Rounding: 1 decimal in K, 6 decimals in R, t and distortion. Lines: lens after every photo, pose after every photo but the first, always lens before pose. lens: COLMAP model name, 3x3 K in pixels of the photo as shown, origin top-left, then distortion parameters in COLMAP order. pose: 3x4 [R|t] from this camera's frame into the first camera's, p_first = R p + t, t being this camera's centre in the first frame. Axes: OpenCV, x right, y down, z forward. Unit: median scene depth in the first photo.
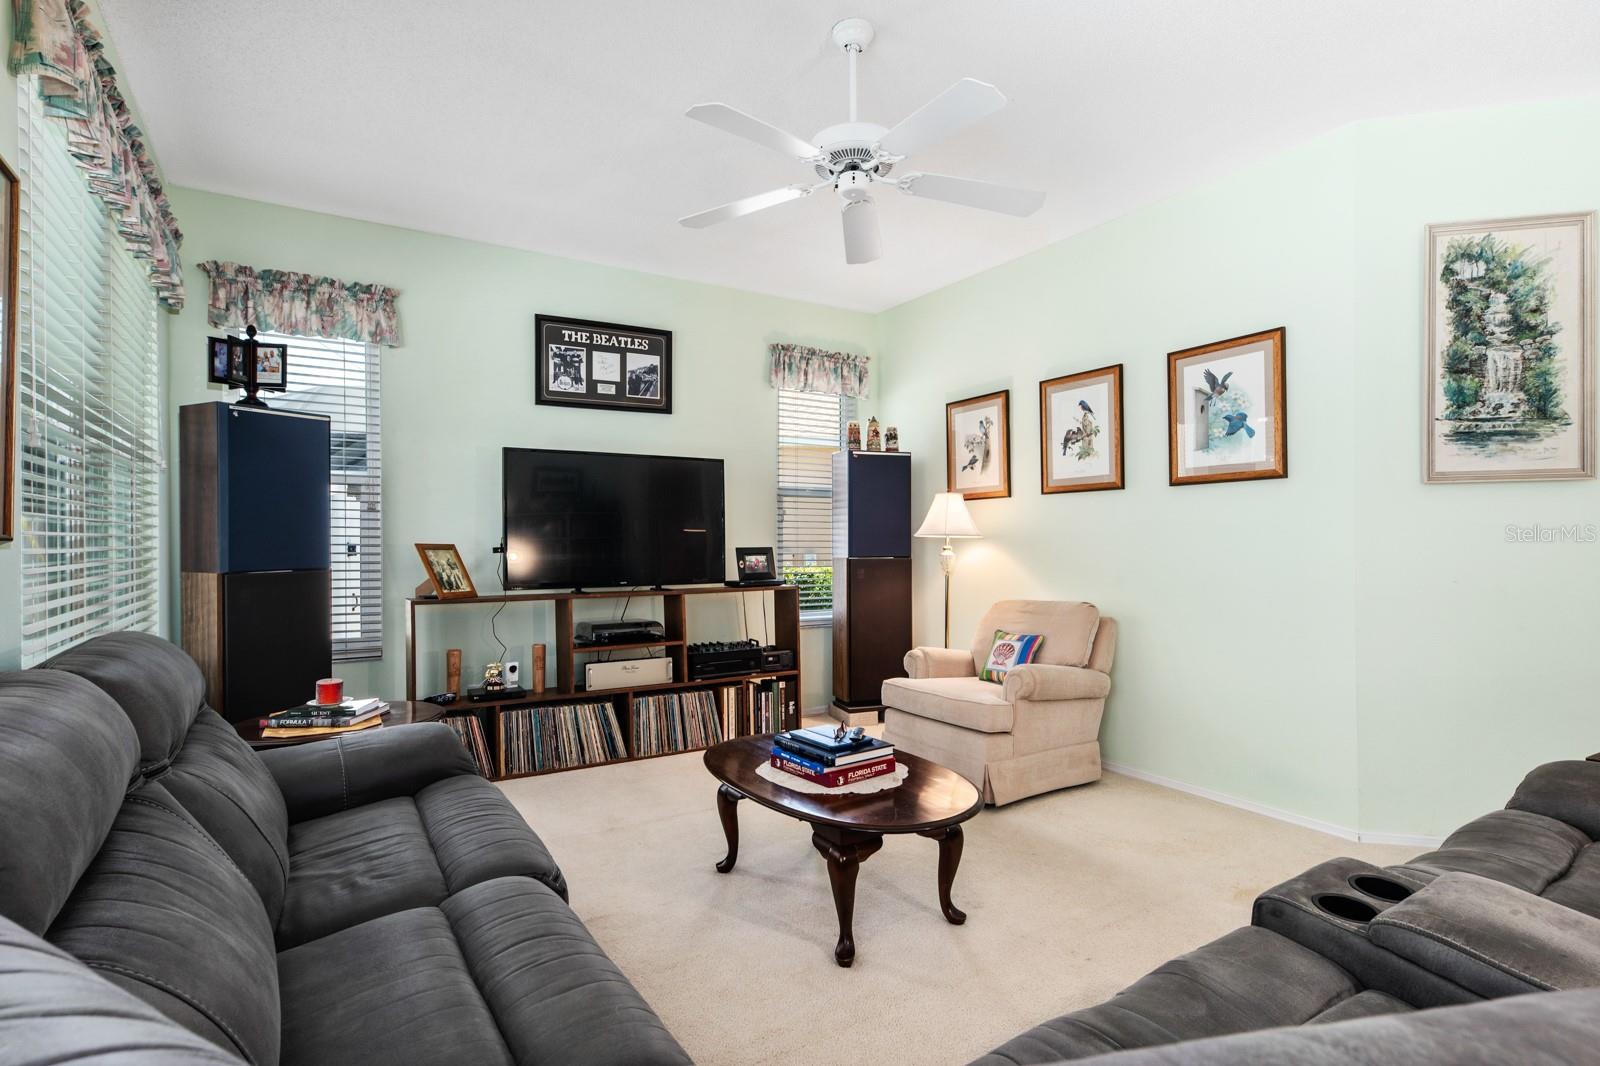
lens RADIAL K [[800.4, 0, 810.4], [0, 800.4, 537.0], [0, 0, 1]] dist [0.012250, -0.000265]
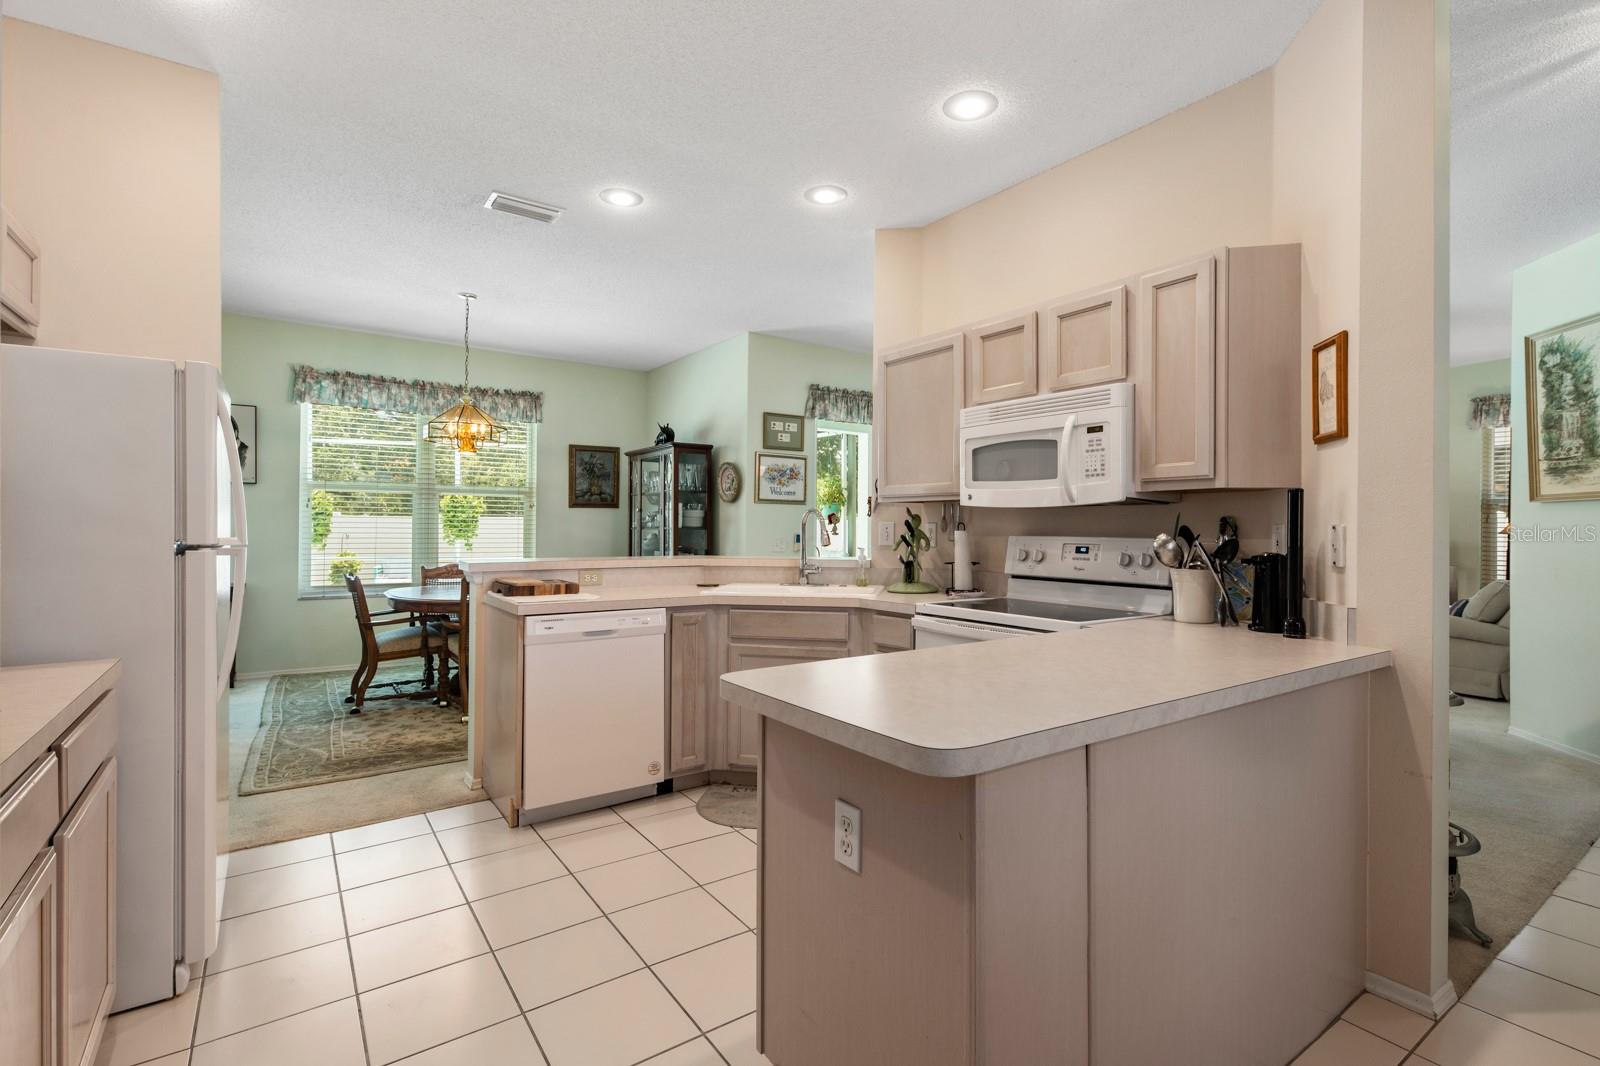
lens RADIAL K [[733.8, 0, 803.7], [0, 733.8, 521.6], [0, 0, 1]] dist [0.012461, -0.004037]
pose [[0.065691, -0.001447, -0.997839, 1.722447], [-0.009548, 0.999952, -0.002078, -0.012177], [0.997794, 0.009664, 0.065674, -0.388117]]
